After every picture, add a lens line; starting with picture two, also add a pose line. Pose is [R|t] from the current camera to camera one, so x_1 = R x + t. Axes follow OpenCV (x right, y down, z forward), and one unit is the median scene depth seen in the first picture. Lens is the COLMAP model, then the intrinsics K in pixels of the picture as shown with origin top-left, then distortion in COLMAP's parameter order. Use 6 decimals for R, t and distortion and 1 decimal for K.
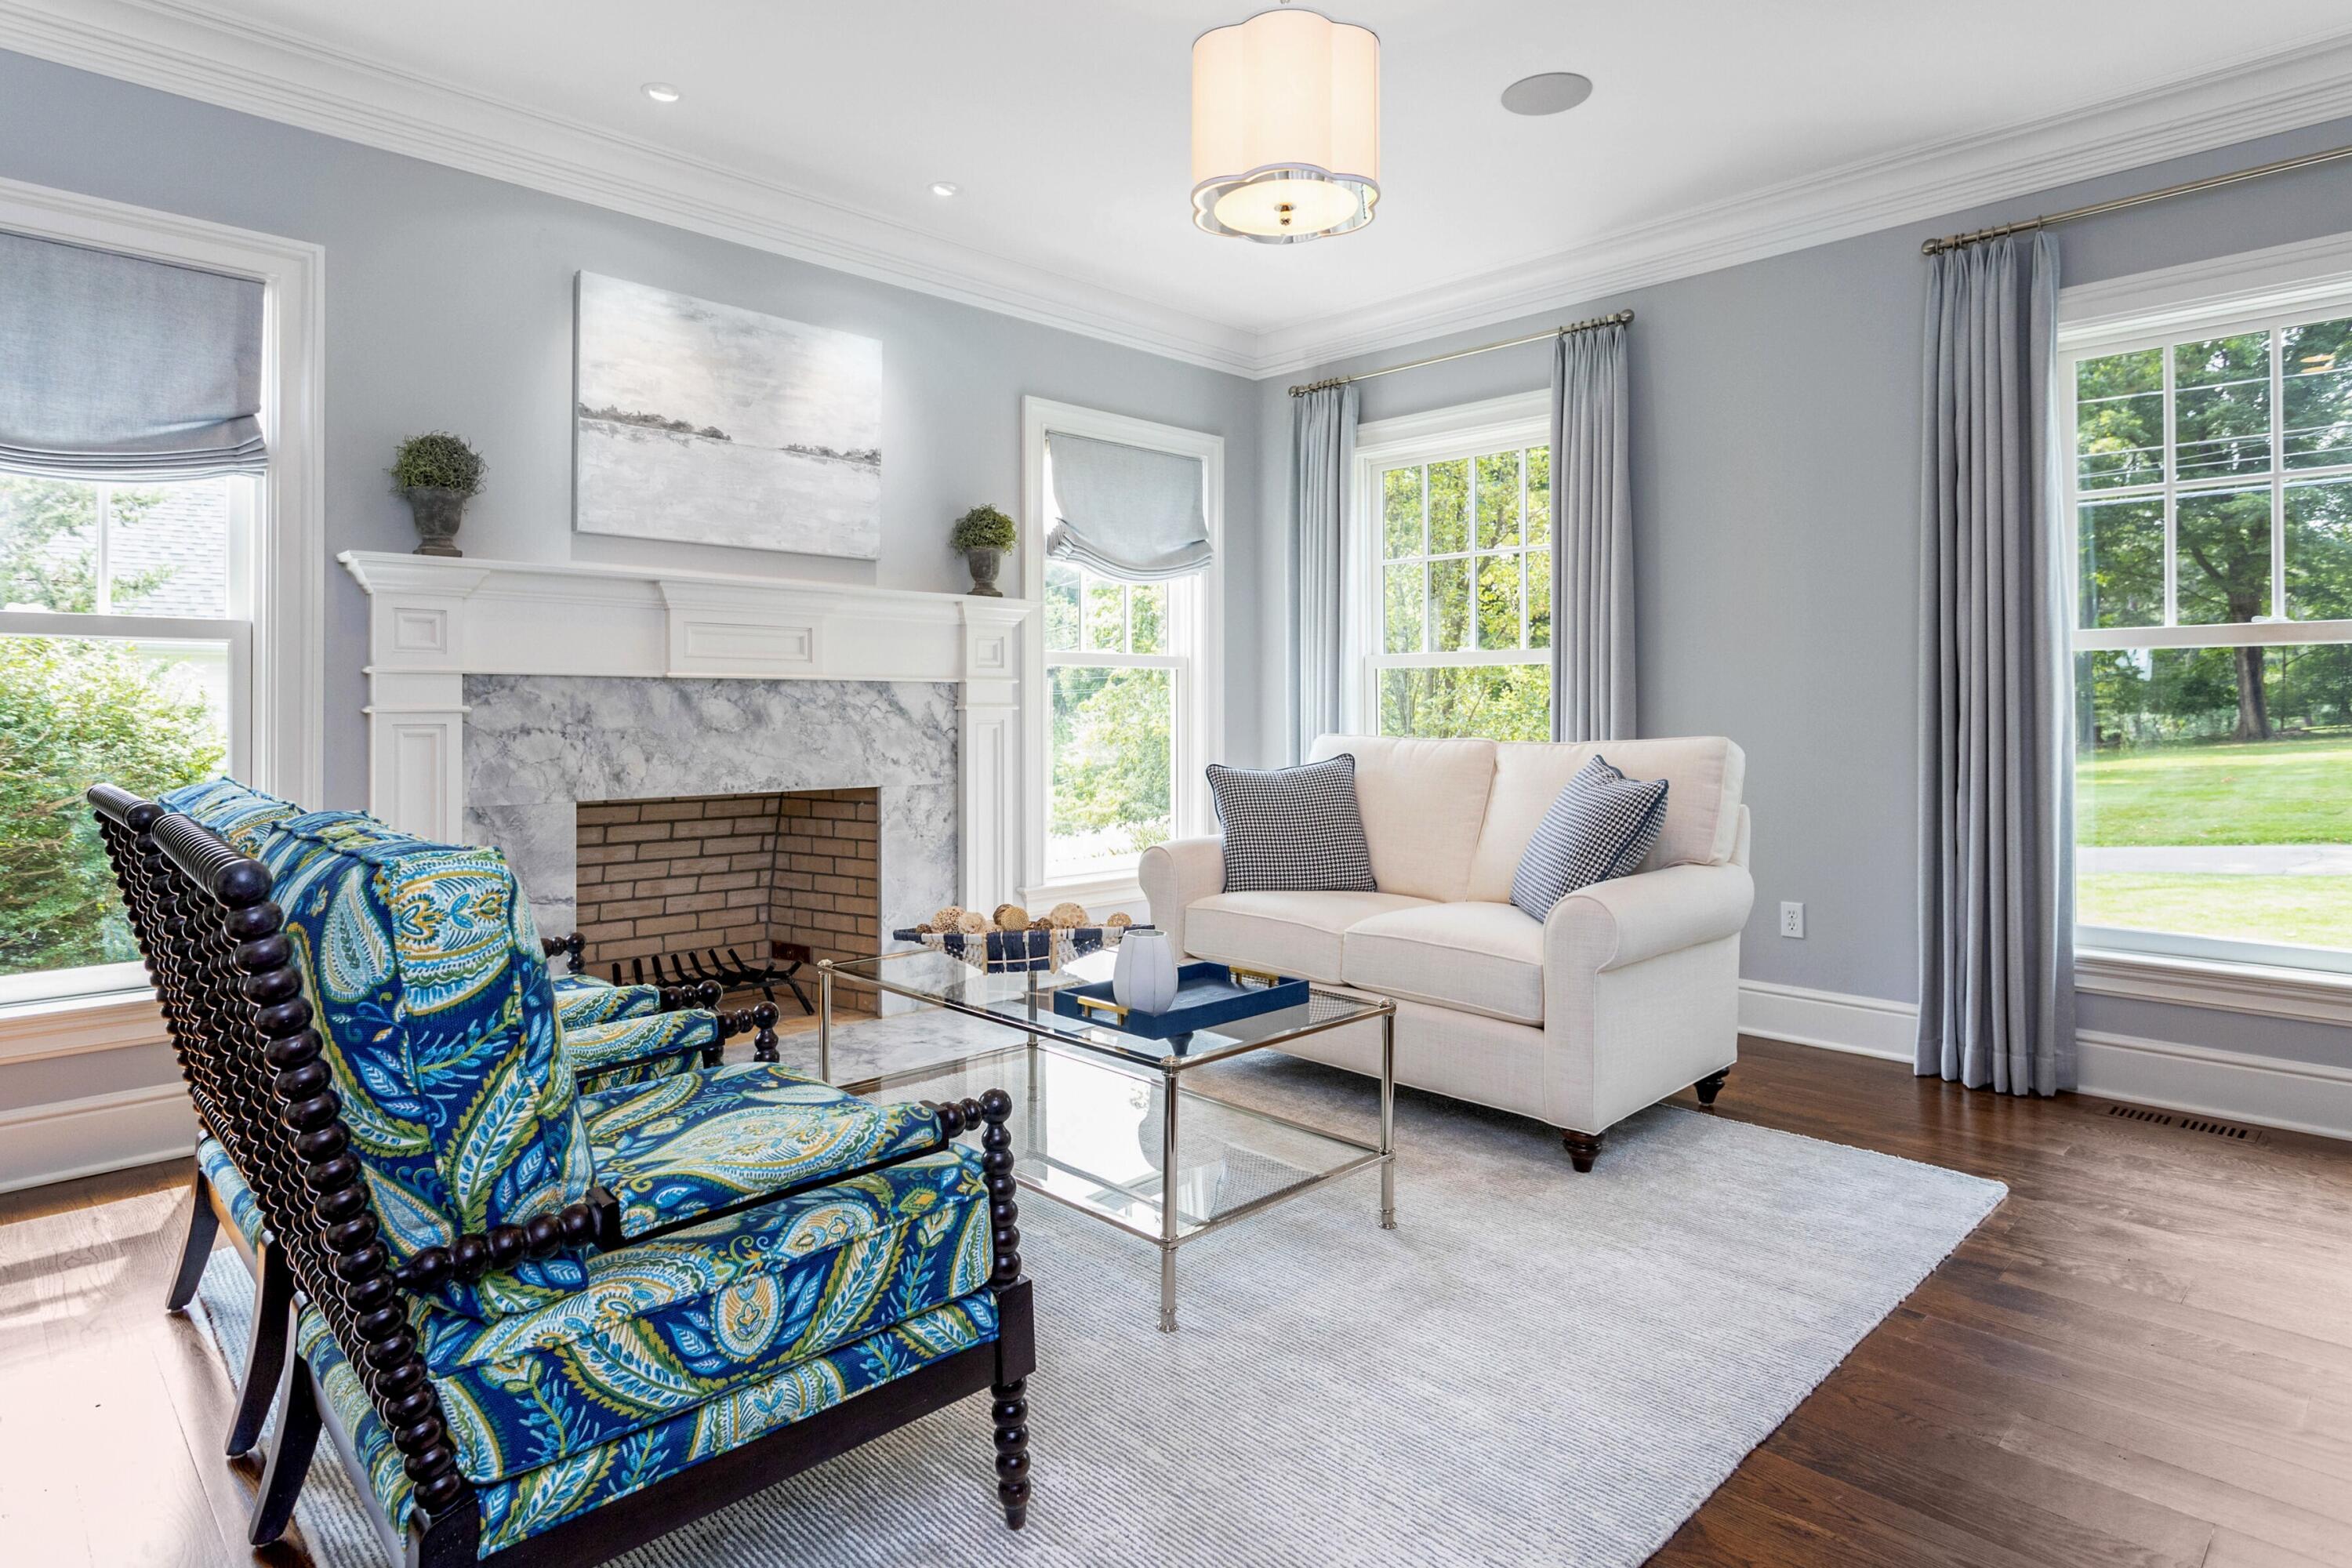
lens RADIAL K [[1282.6, 0, 1172.2], [0, 1282.6, 697.2], [0, 0, 1]] dist [-0.000968, 0.002470]
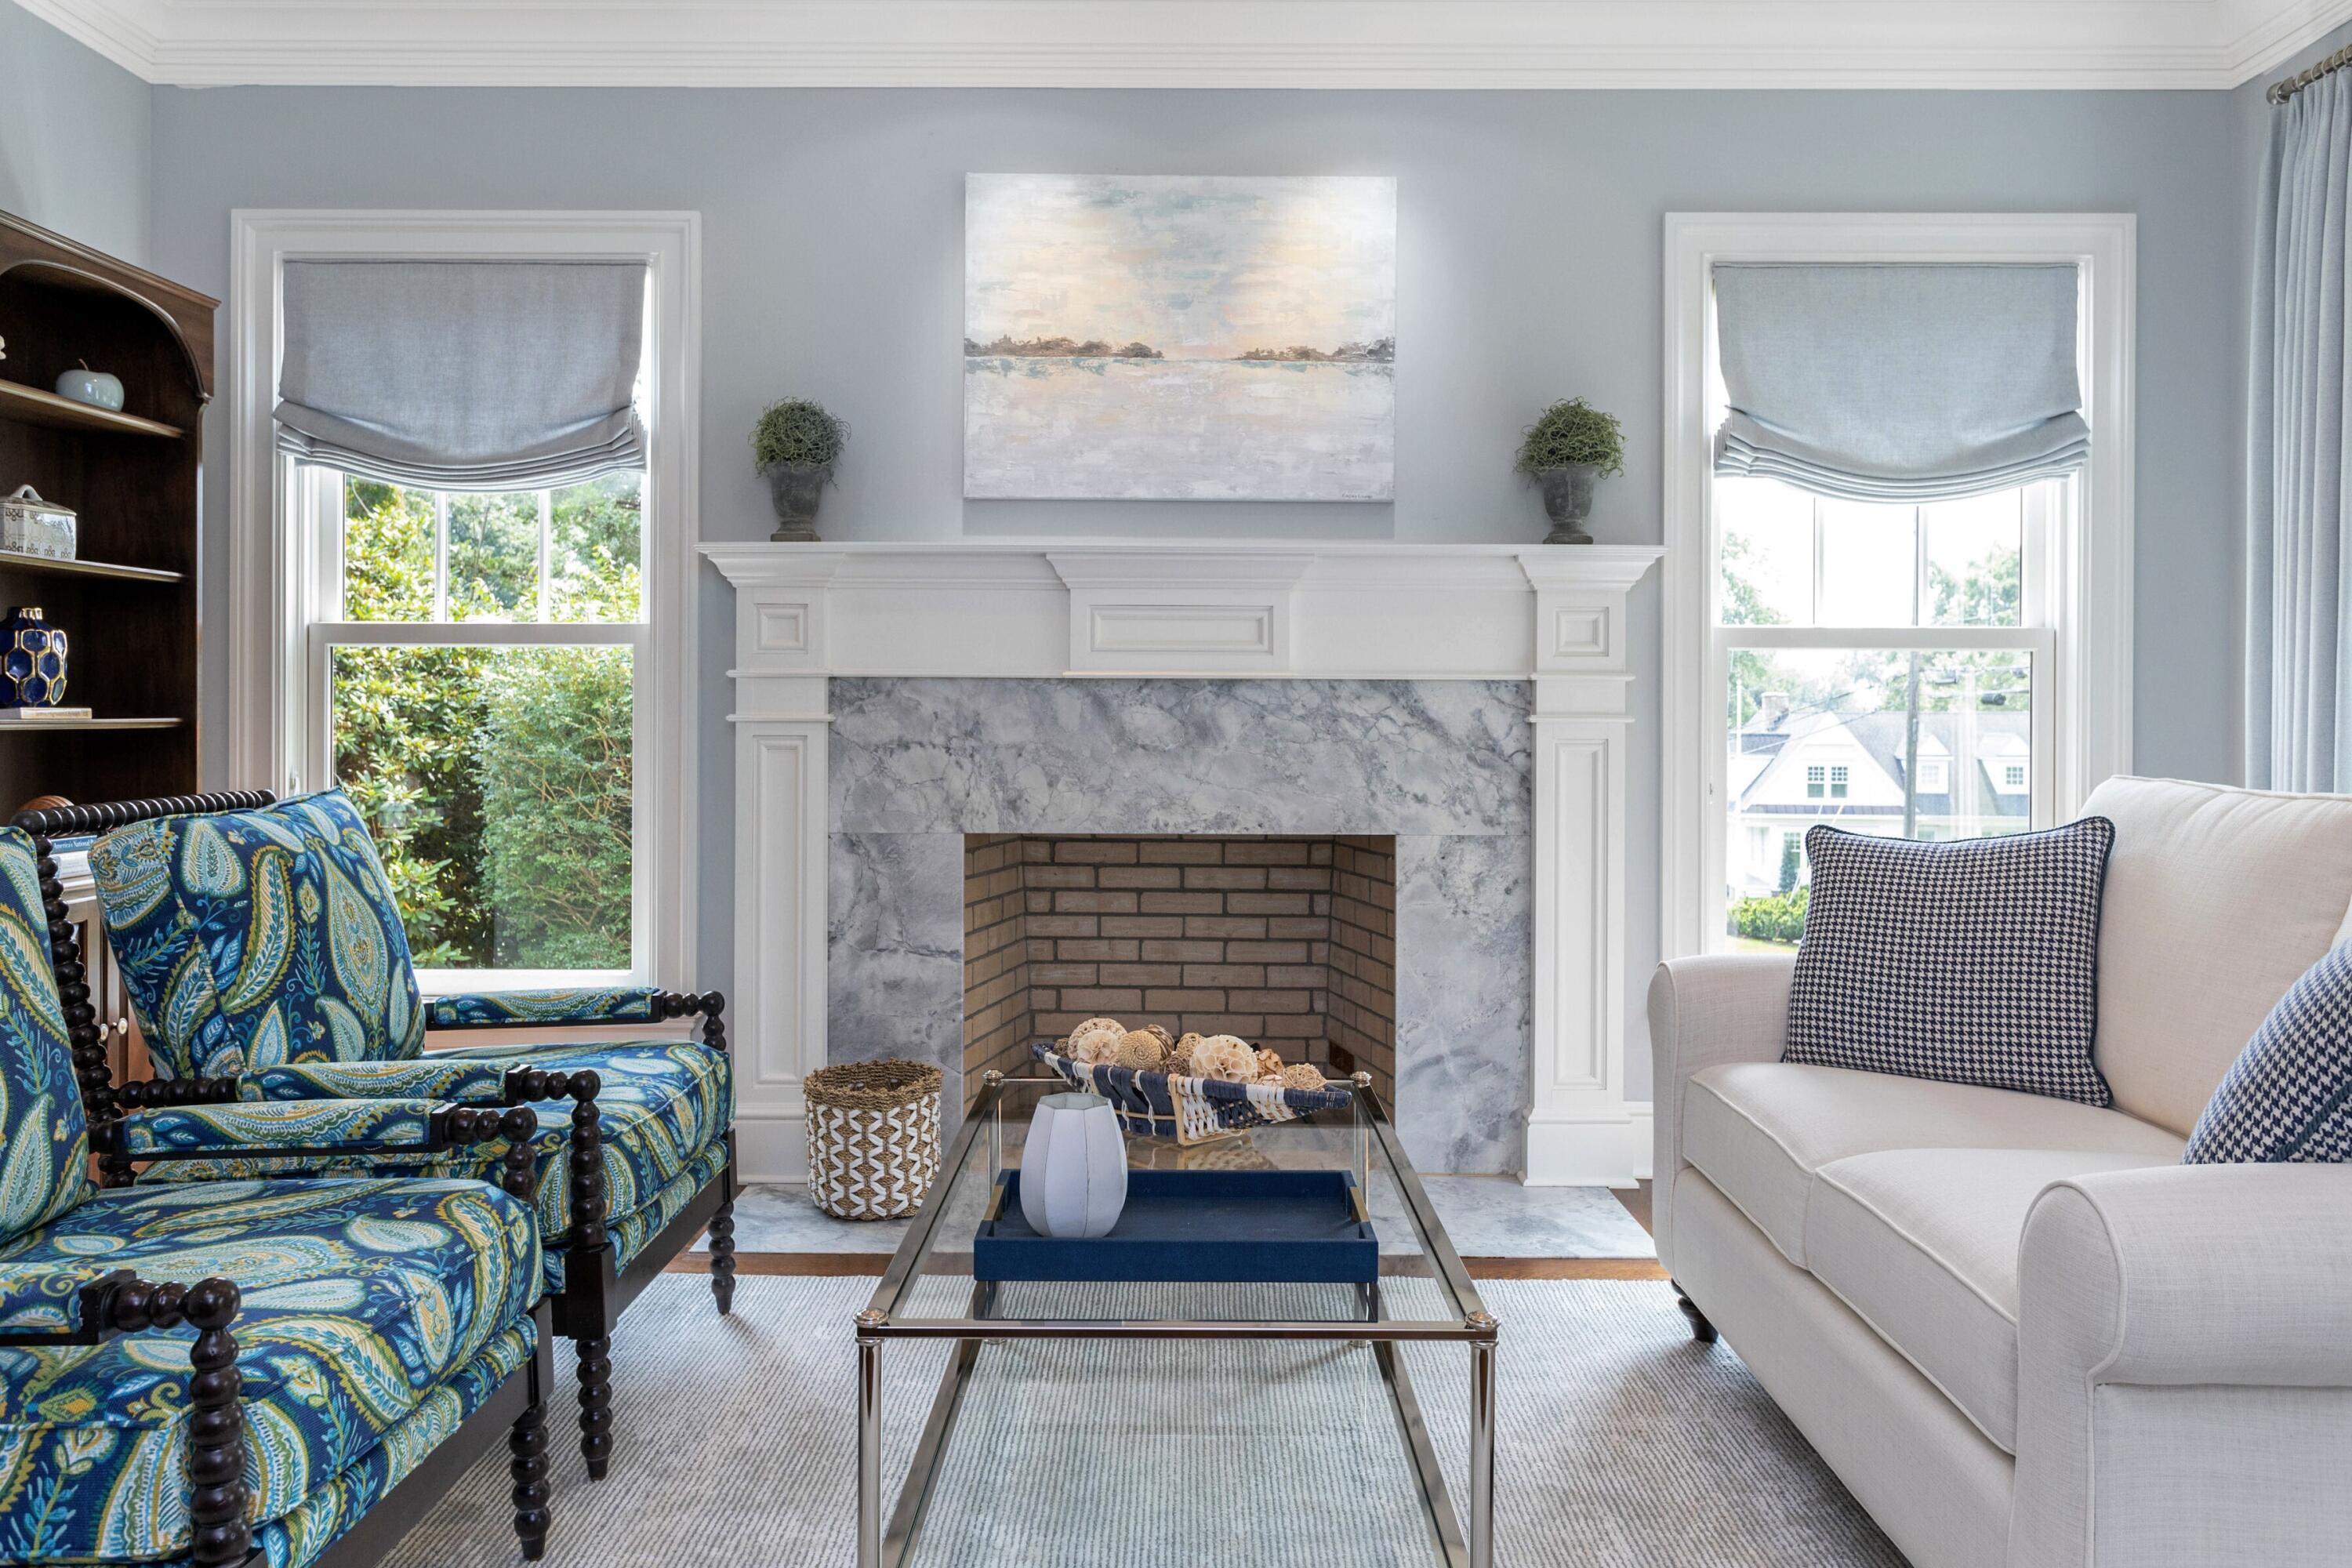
lens RADIAL K [[1726.2, 0, 1177.1], [0, 1726.2, 717.9], [0, 0, 1]] dist [-0.006137, 0.012035]
pose [[0.714521, 0.004846, -0.699598, 0.361471], [0.001743, 0.999961, 0.008706, -0.000456], [0.699612, -0.007440, 0.714484, 0.291381]]
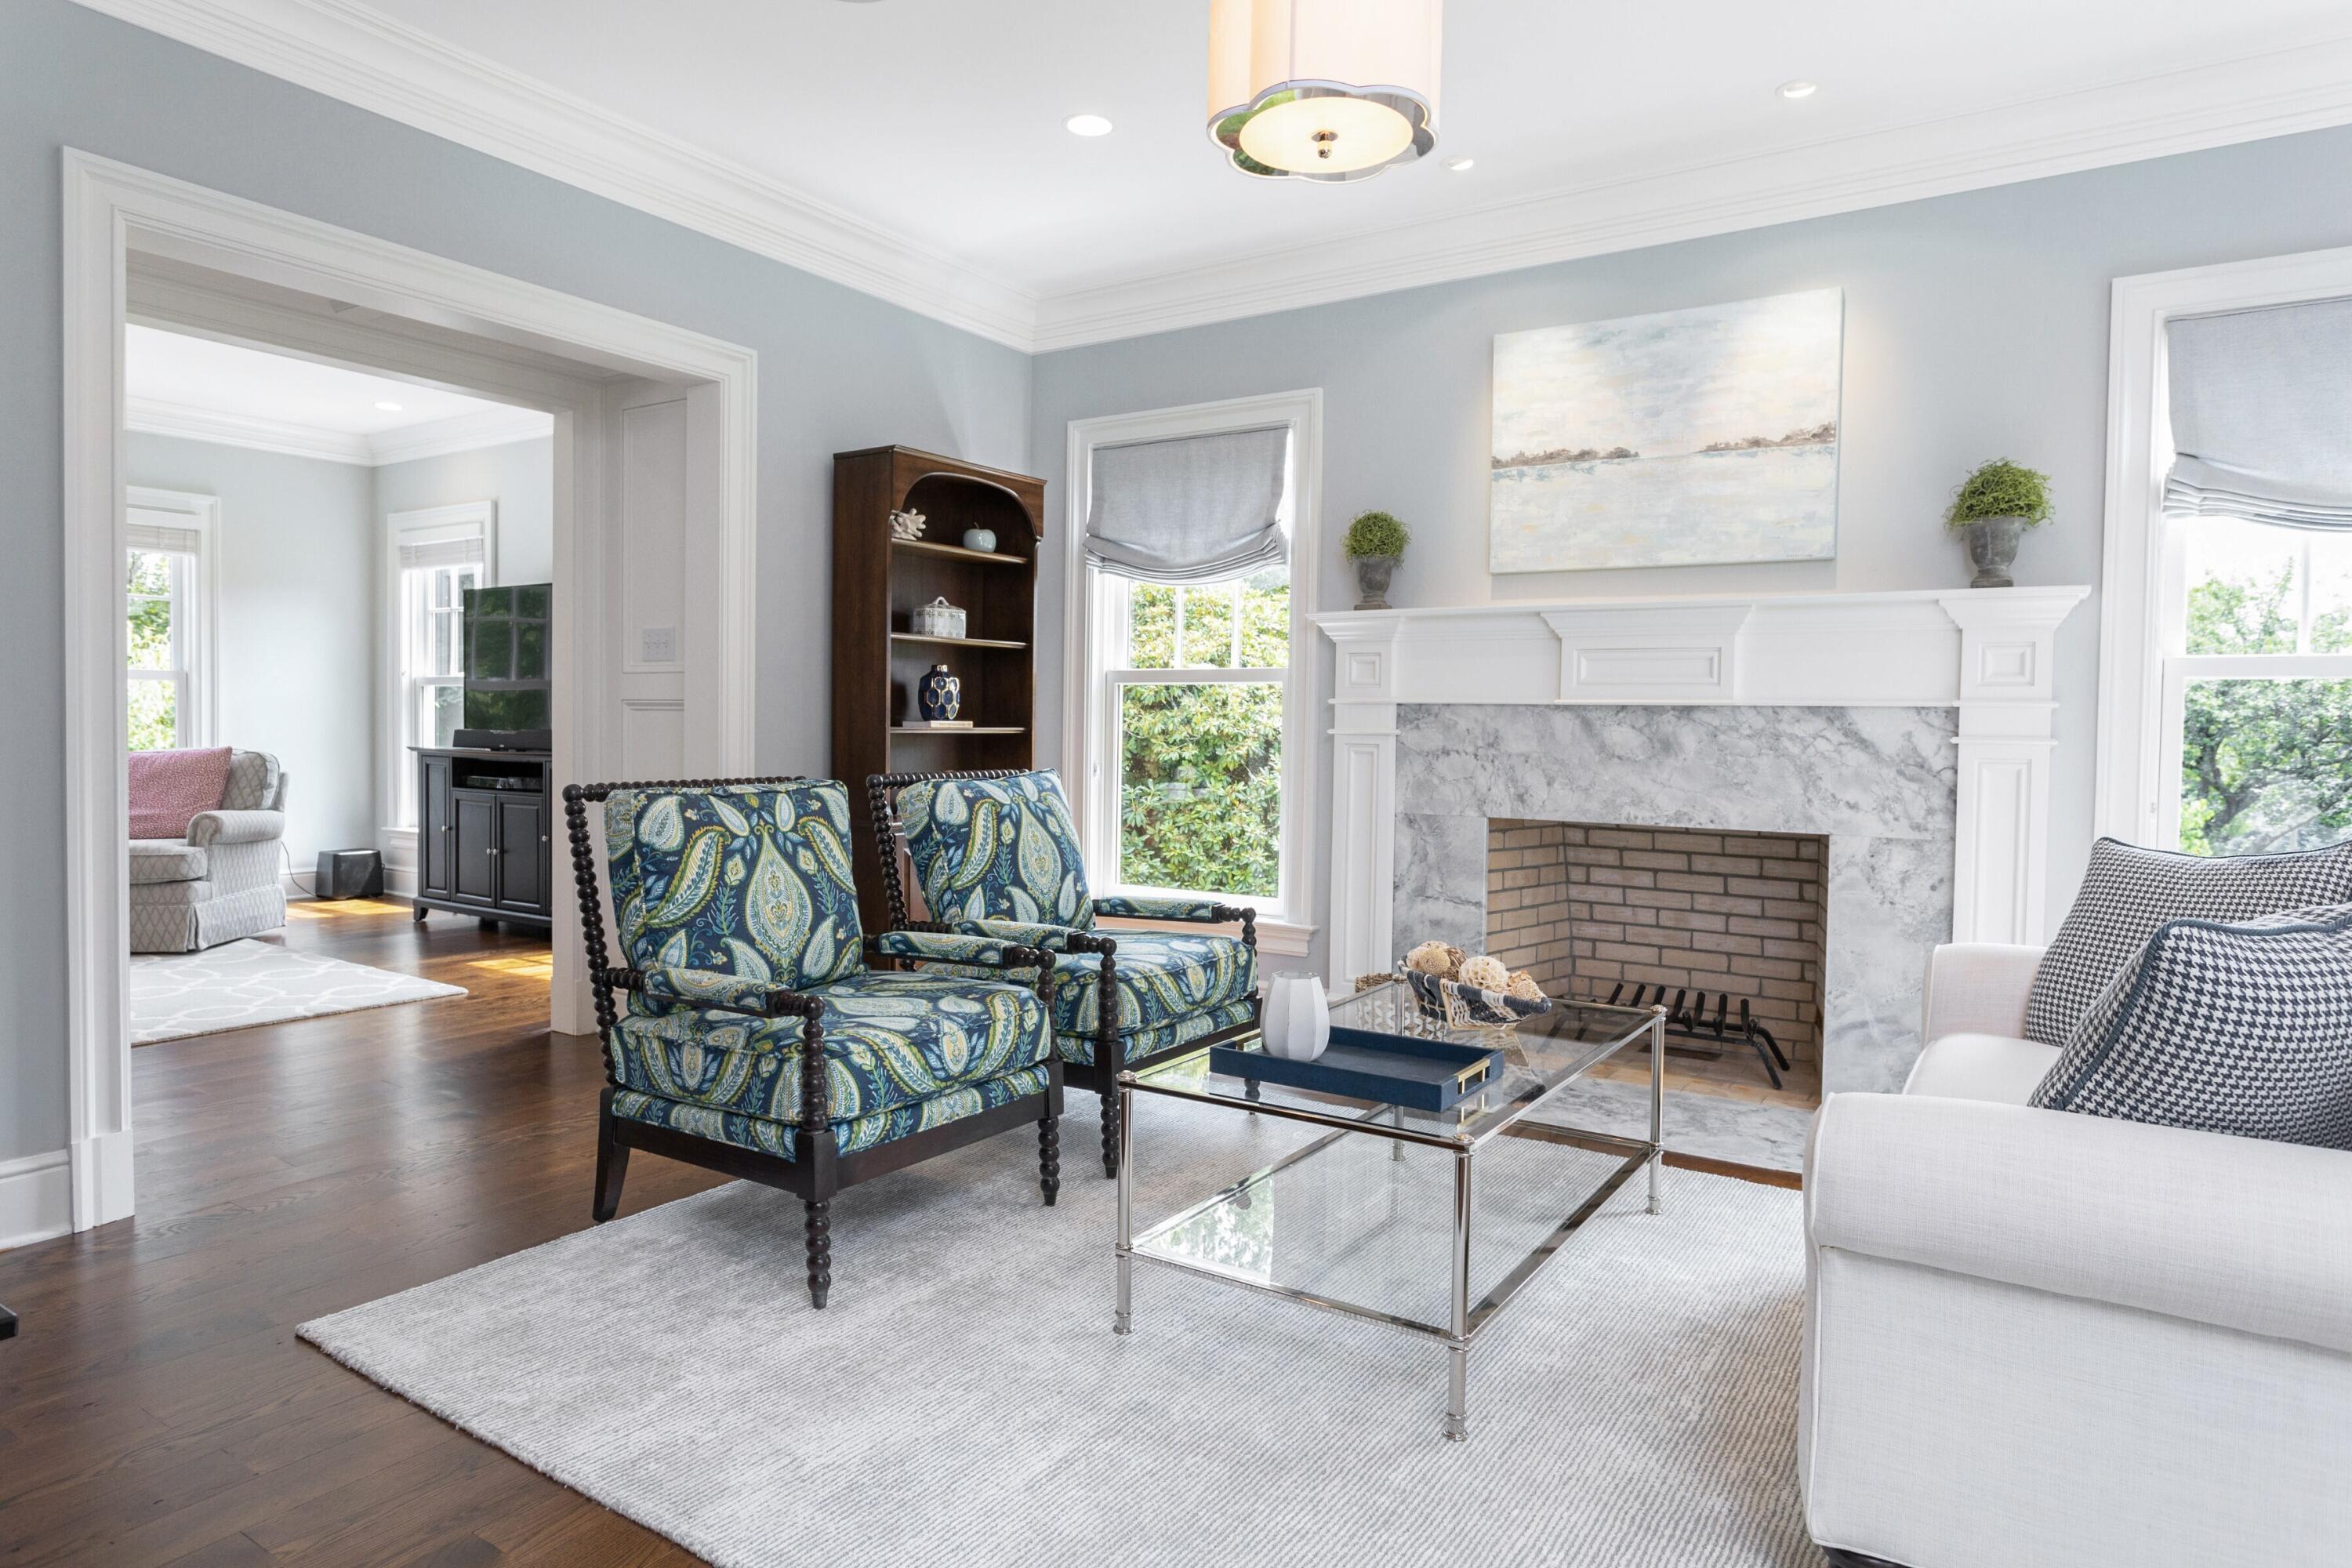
lens RADIAL K [[1373.7, 0, 1174.5], [0, 1373.7, 762.9], [0, 0, 1]] dist [-0.014897, 0.006688]
pose [[0.215104, 0.030850, -0.976104, 0.588986], [-0.006195, 0.999524, 0.030225, -0.000140], [0.976571, -0.000455, 0.215193, 0.440470]]
